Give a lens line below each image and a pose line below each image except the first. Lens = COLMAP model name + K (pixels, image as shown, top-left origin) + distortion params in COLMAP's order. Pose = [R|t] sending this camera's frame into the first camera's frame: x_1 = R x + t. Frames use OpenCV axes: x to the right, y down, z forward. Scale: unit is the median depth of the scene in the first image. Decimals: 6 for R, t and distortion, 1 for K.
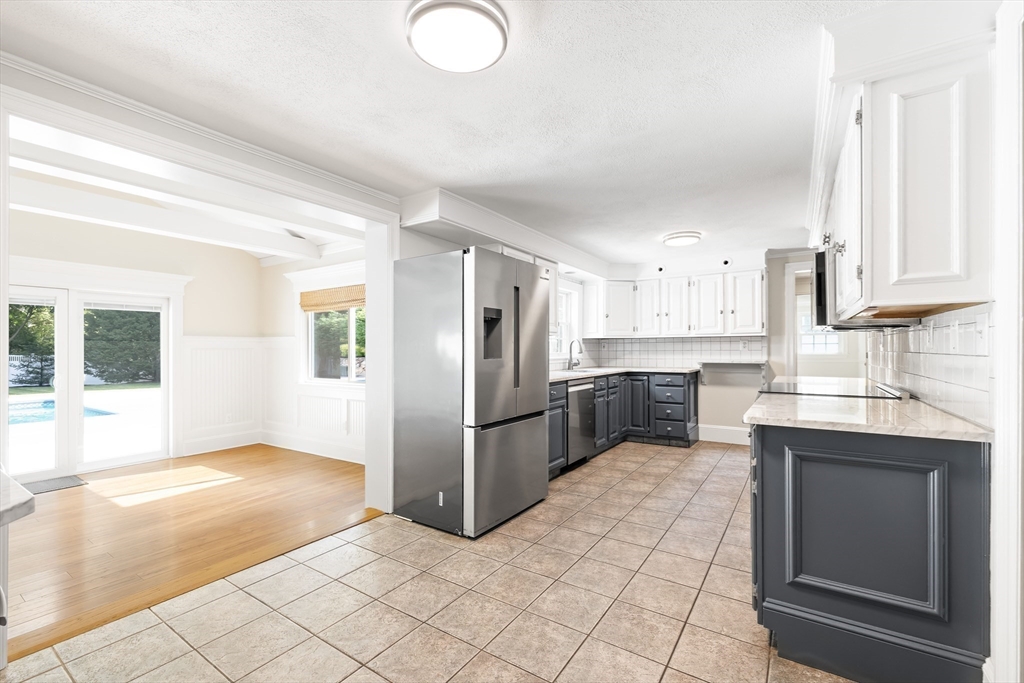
lens RADIAL K [[430.7, 0, 496.0], [0, 430.7, 345.3], [0, 0, 1]] dist [0.001888, 0.000123]
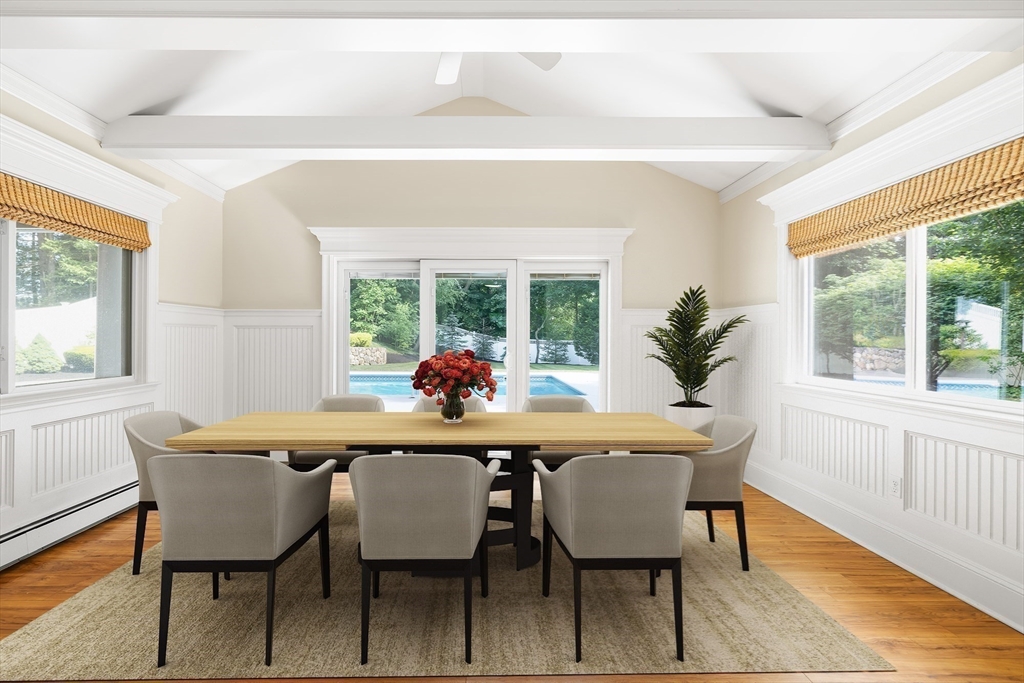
lens RADIAL K [[432.3, 0, 512.0], [0, 432.3, 341.5], [0, 0, 1]] dist [-0.001549, -0.000272]
pose [[0.580927, 0.013384, -0.813846, -0.199893], [-0.003853, 0.999899, 0.013694, 0.026064], [0.813947, -0.004820, 0.580920, 0.371073]]
